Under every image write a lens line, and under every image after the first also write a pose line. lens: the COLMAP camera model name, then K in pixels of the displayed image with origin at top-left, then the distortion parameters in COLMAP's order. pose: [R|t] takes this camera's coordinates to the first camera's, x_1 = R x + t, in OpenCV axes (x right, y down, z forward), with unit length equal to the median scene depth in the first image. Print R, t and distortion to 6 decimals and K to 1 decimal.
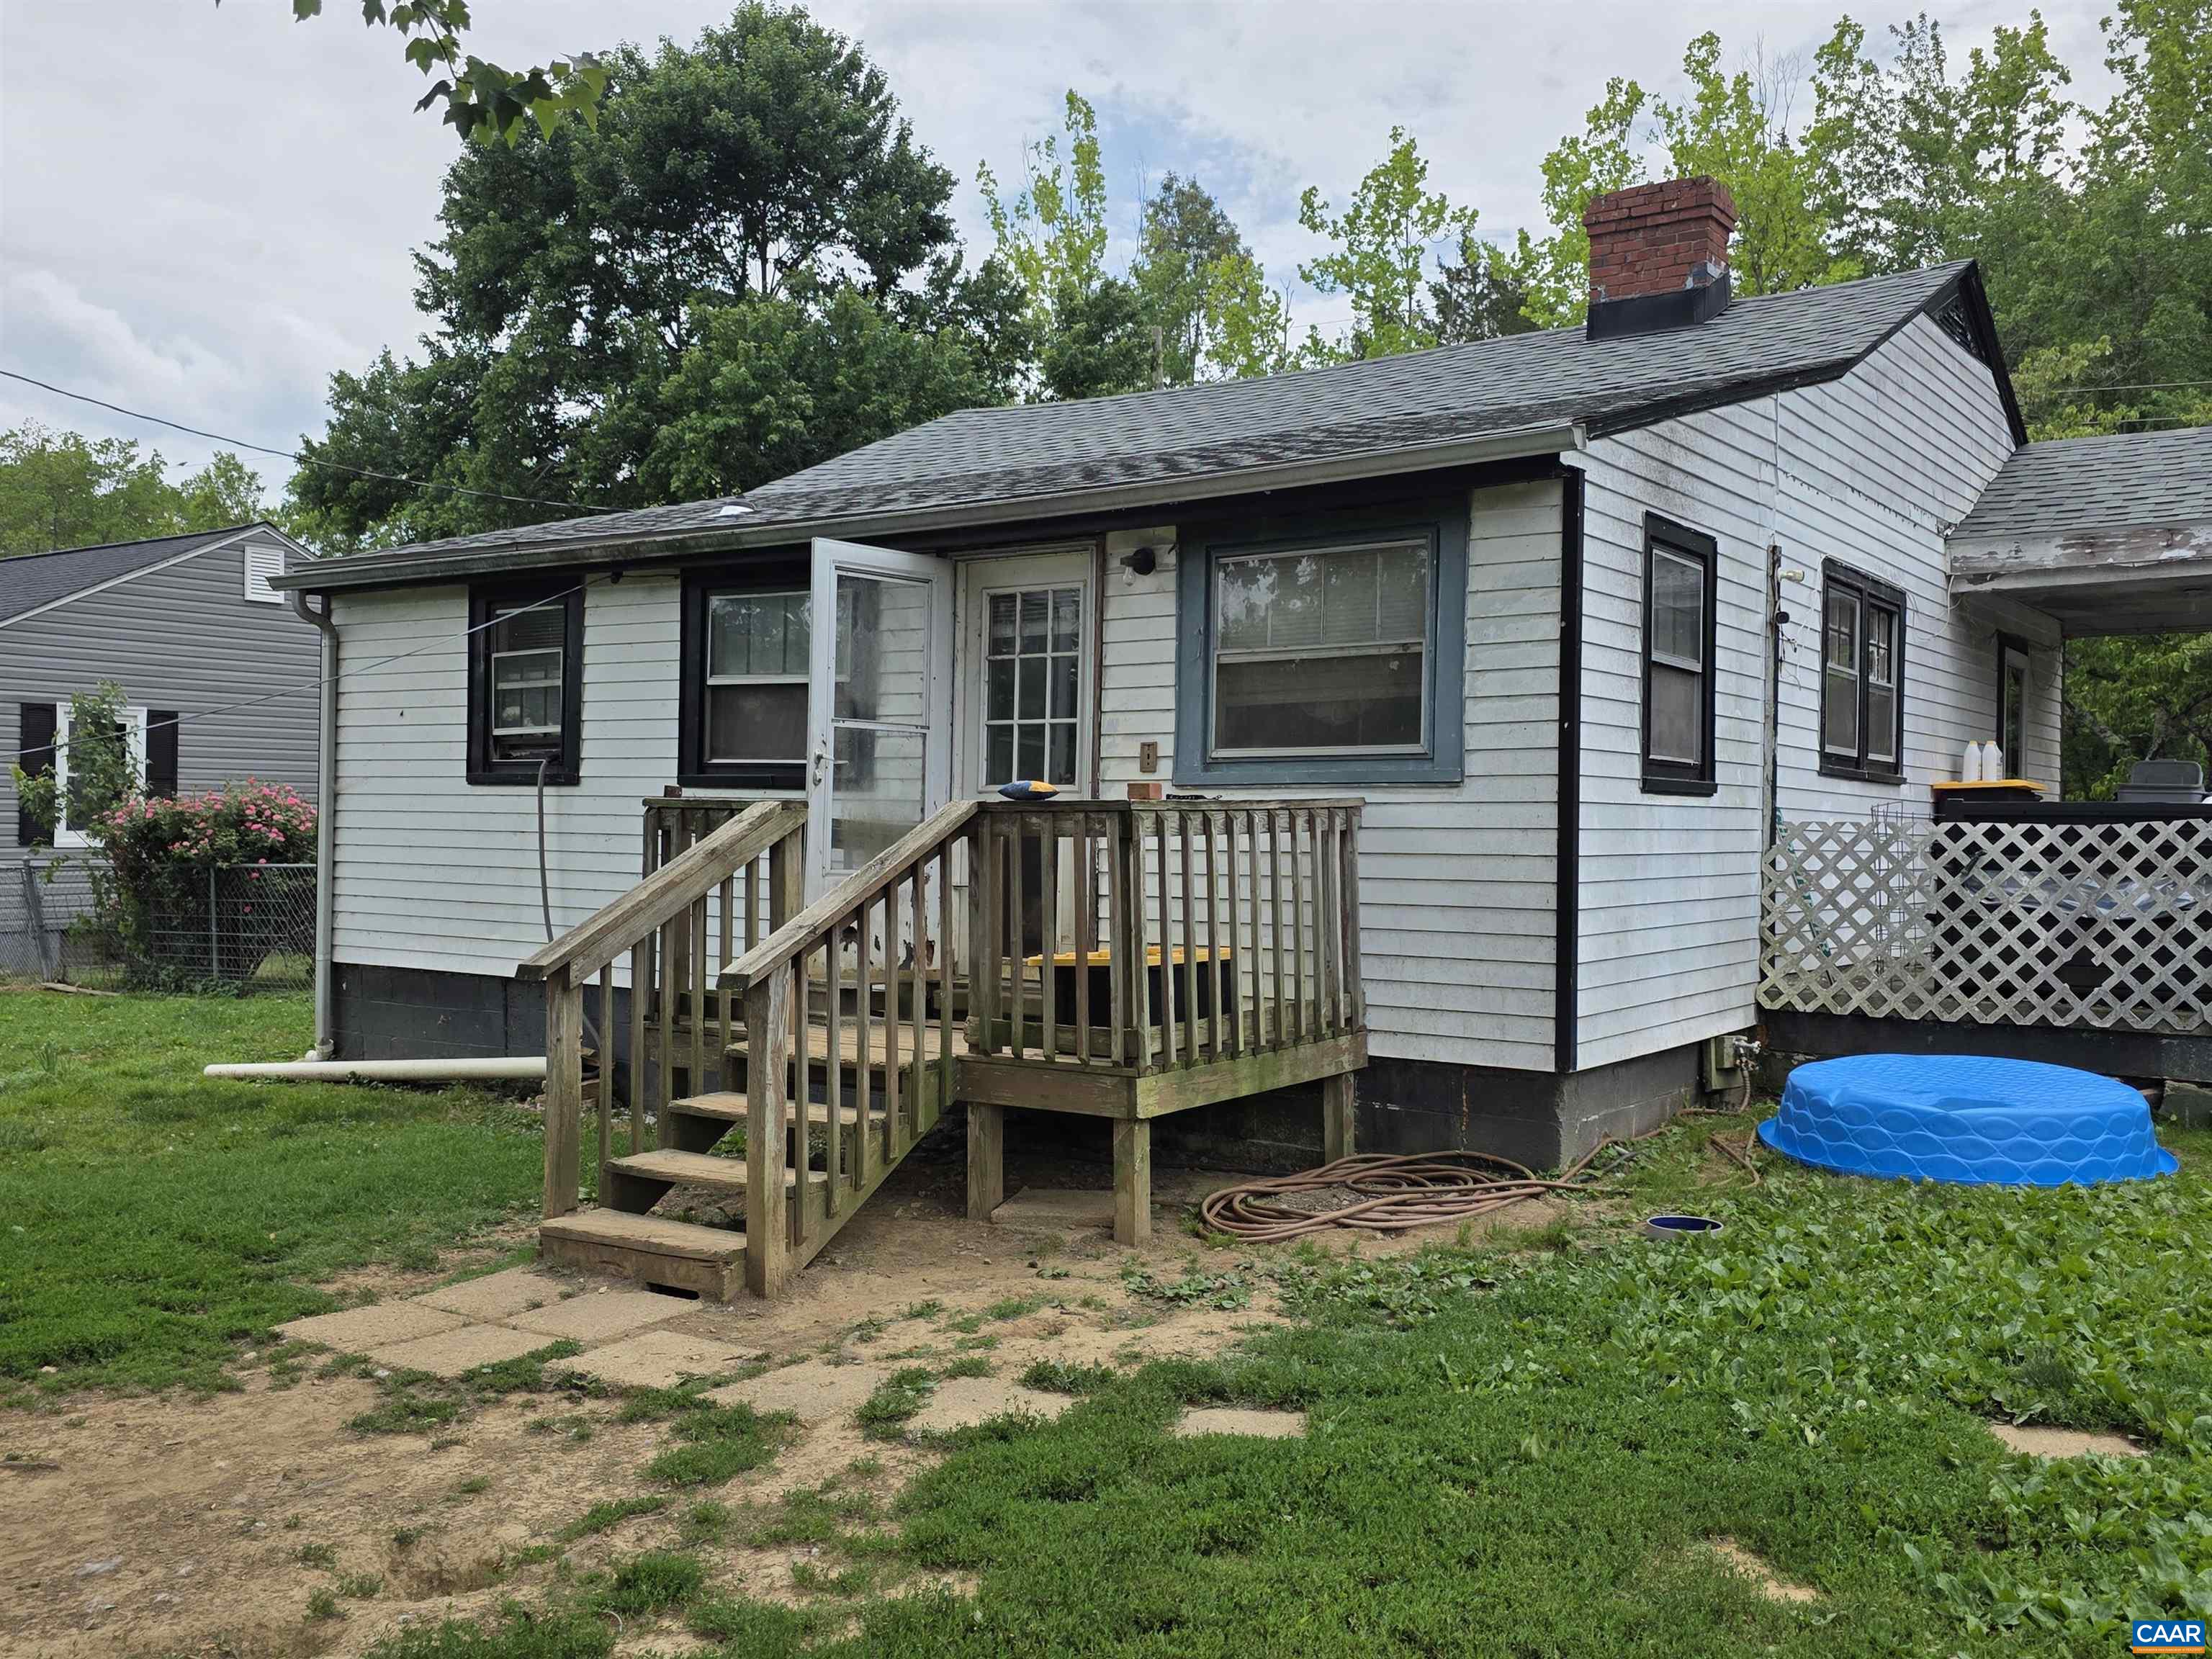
lens RADIAL K [[1943.9, 0, 1106.0], [0, 1943.9, 829.5], [0, 0, 1]] dist [0.063341, -0.004151]
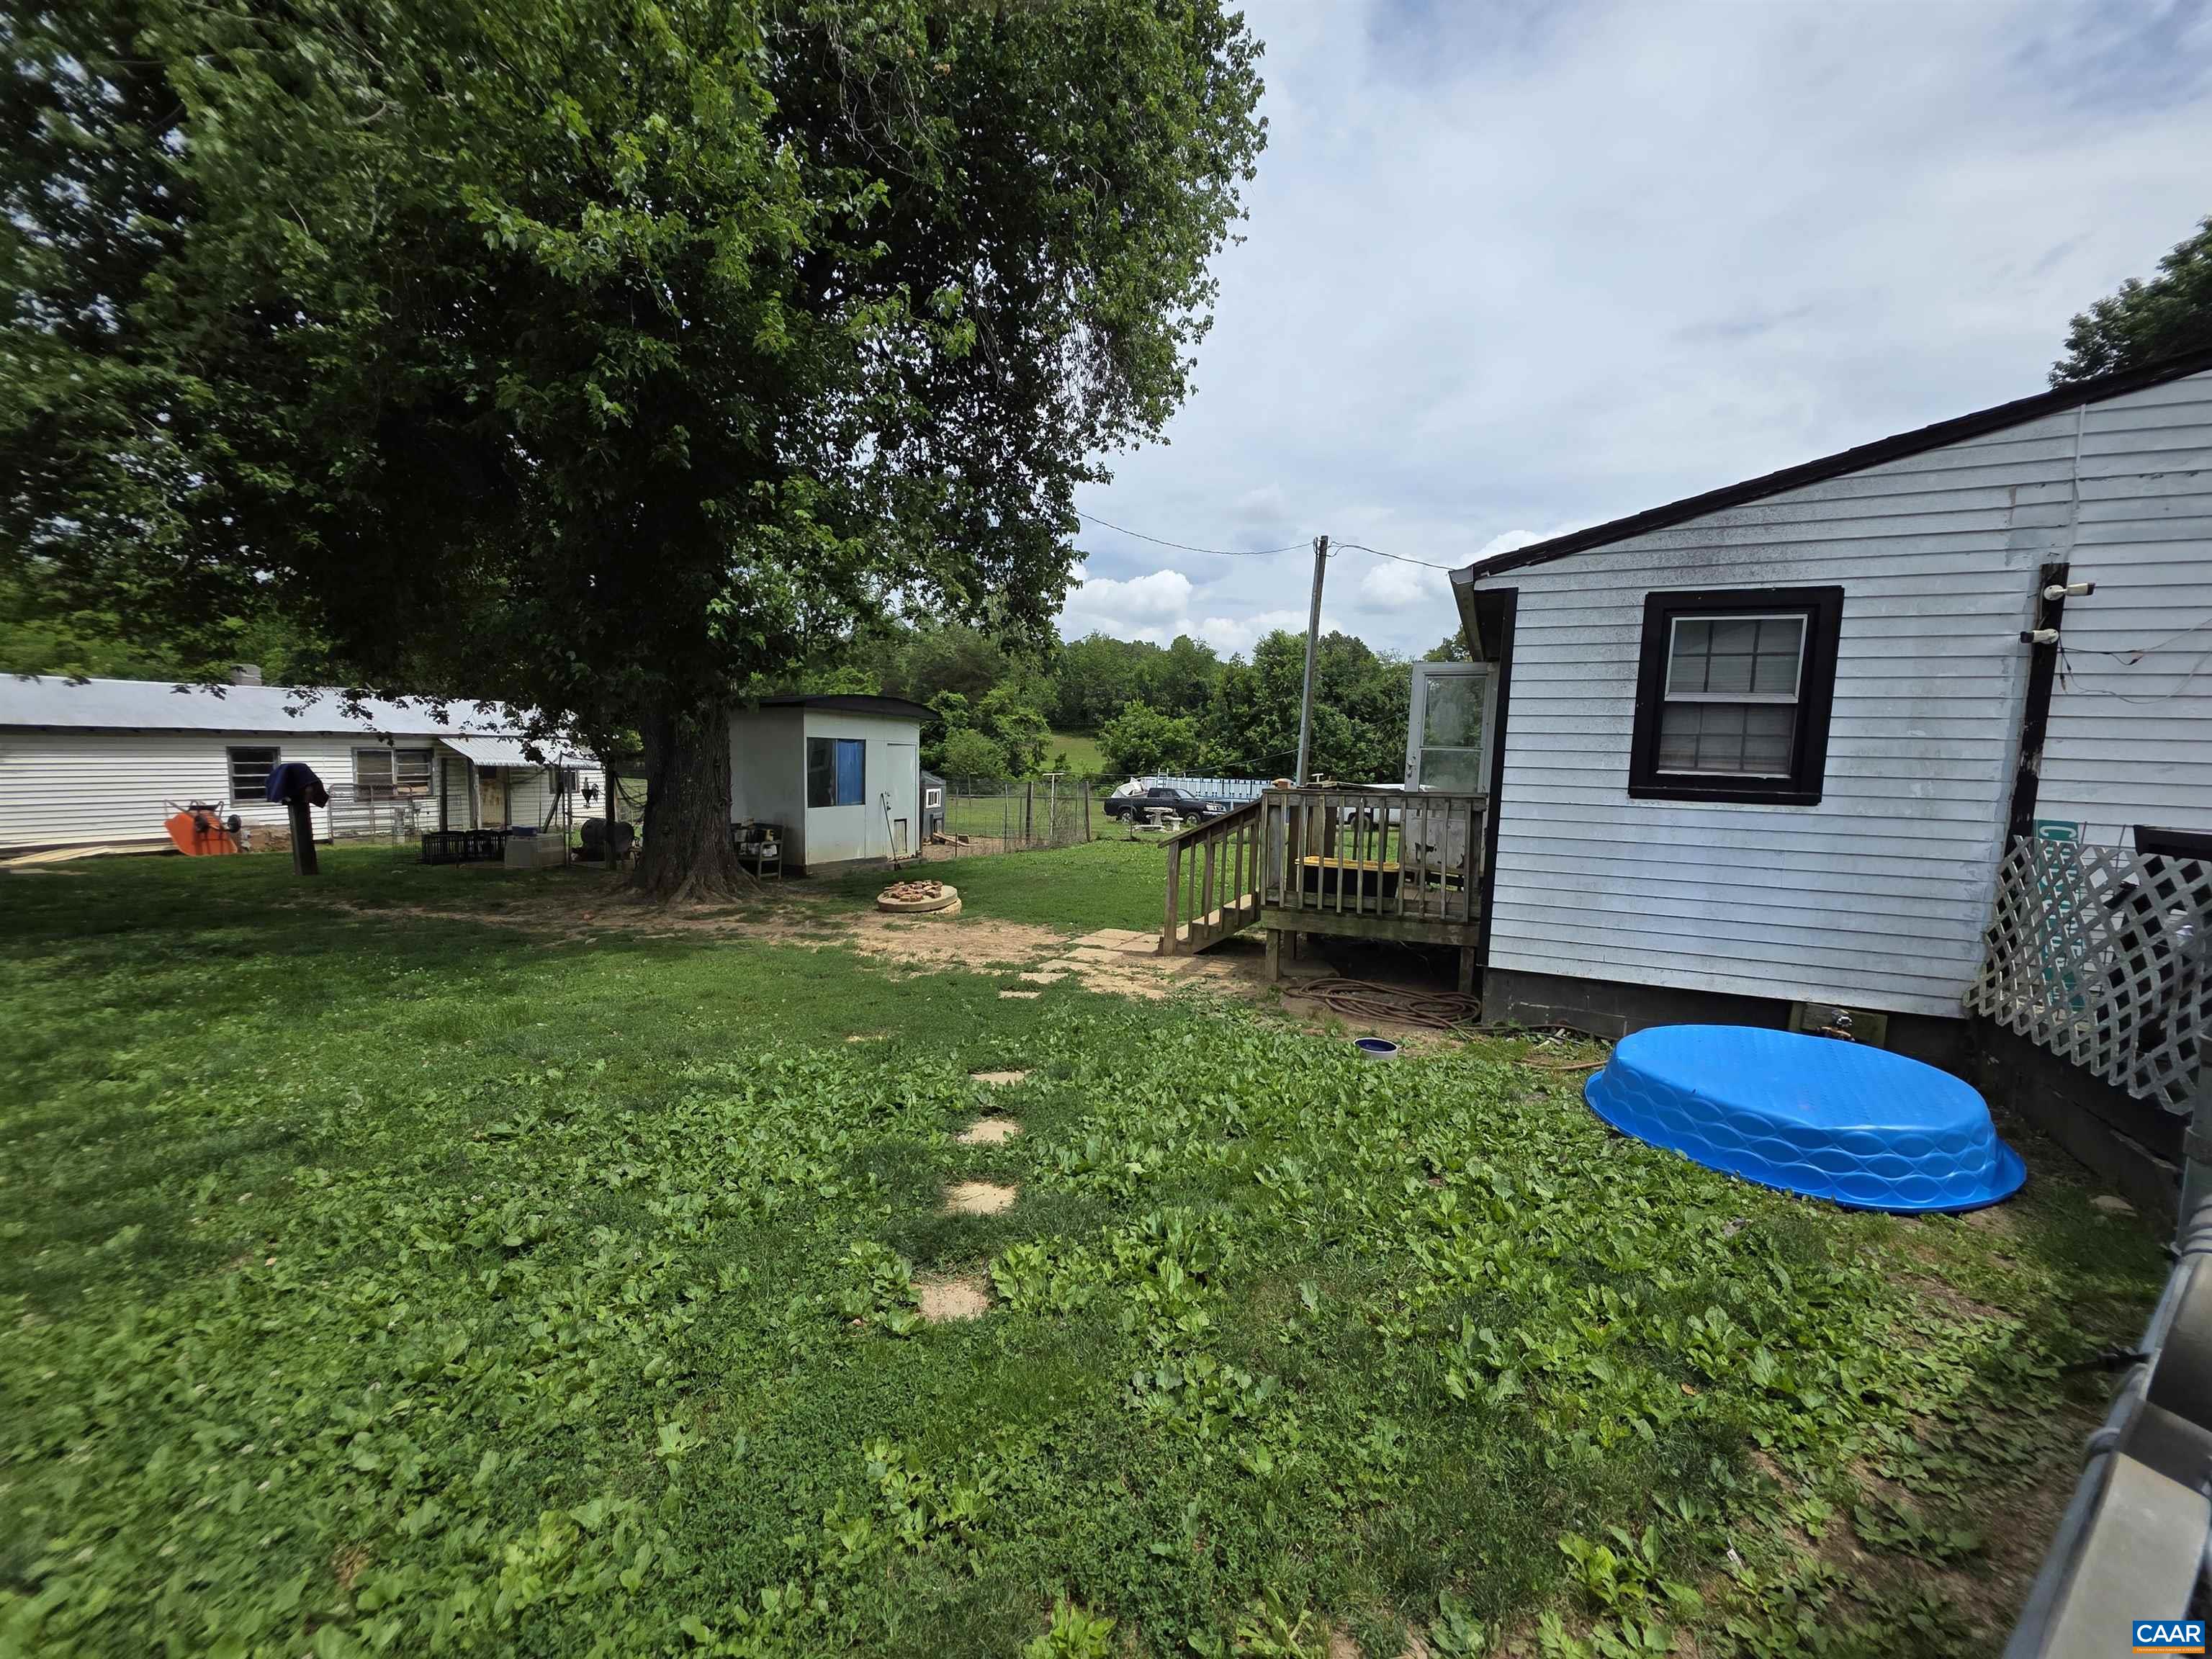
lens RADIAL K [[877.3, 0, 1106.0], [0, 877.3, 829.5], [0, 0, 1]] dist [0.001267, 0.000201]
pose [[0.199859, 0.083769, -0.976237, 0.809246], [-0.025789, 0.996443, 0.080223, -0.036659], [0.979485, 0.009143, 0.201308, 0.500342]]
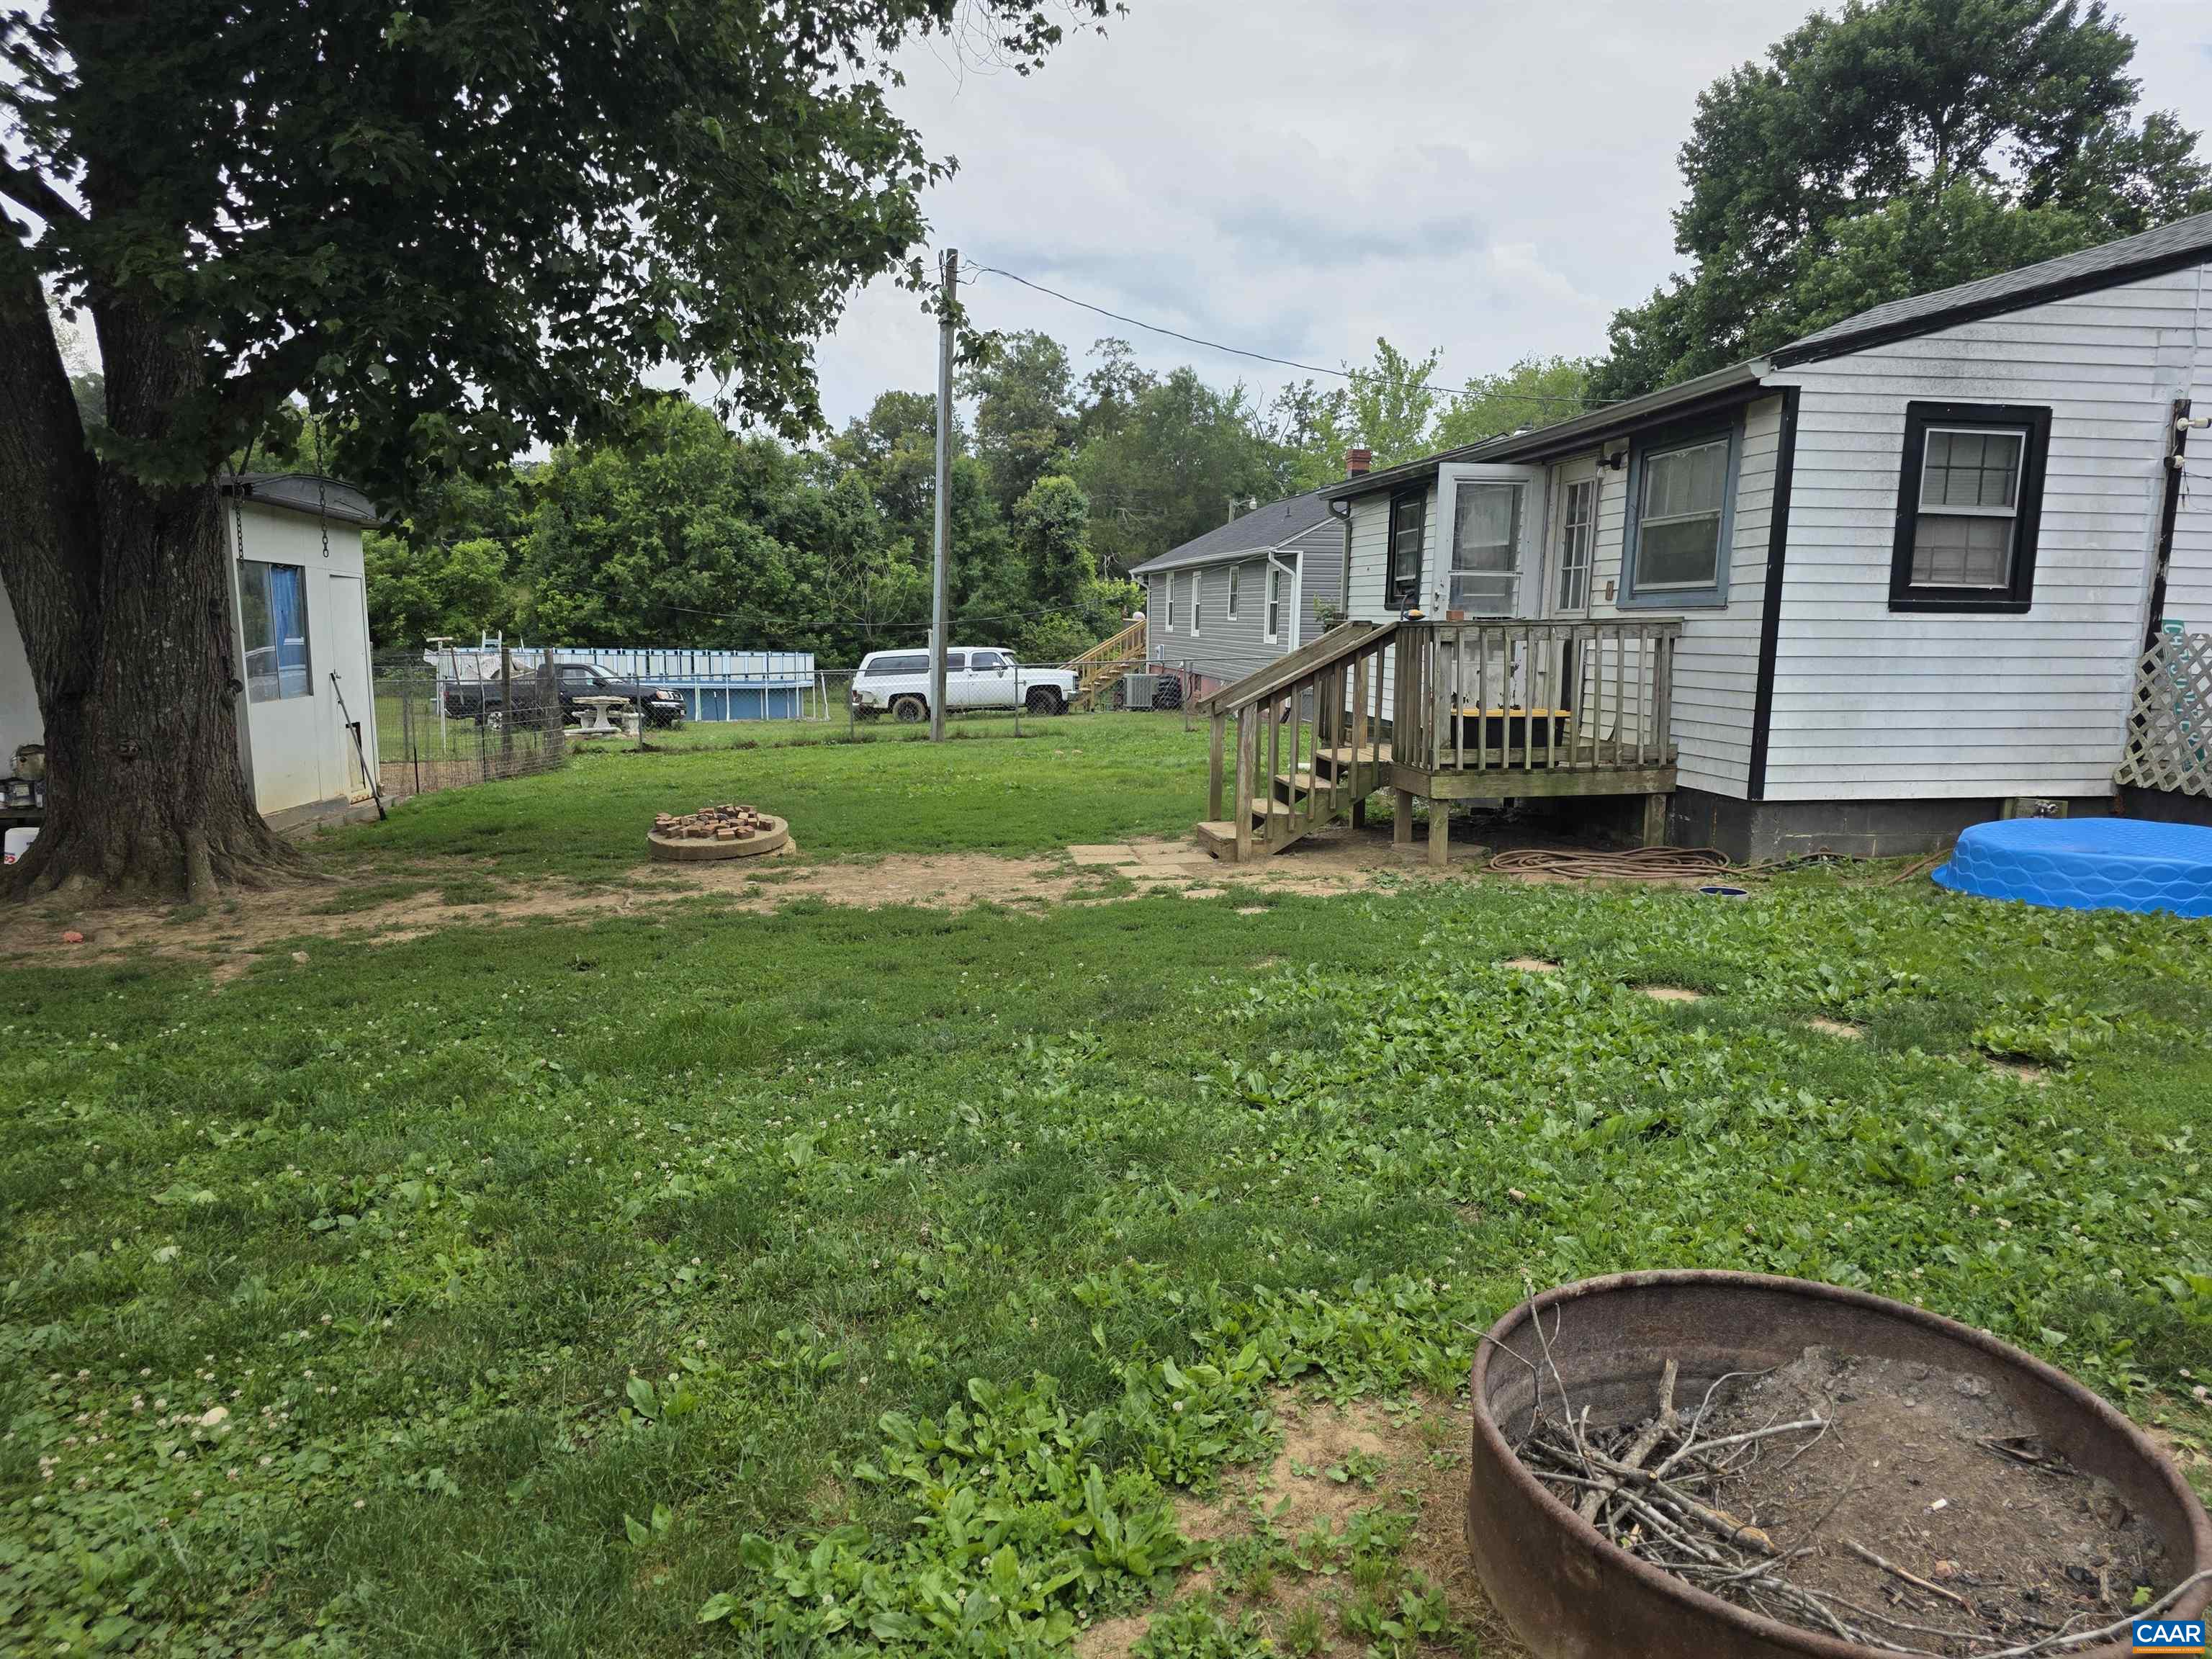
lens RADIAL K [[1473.8, 0, 1143.8], [0, 1473.8, 836.0], [0, 0, 1]] dist [0.058356, -0.033951]
pose [[0.708554, 0.101846, -0.698268, 0.650961], [-0.008110, 0.990640, 0.136261, -0.001196], [0.705610, -0.090886, 0.702748, -0.131399]]
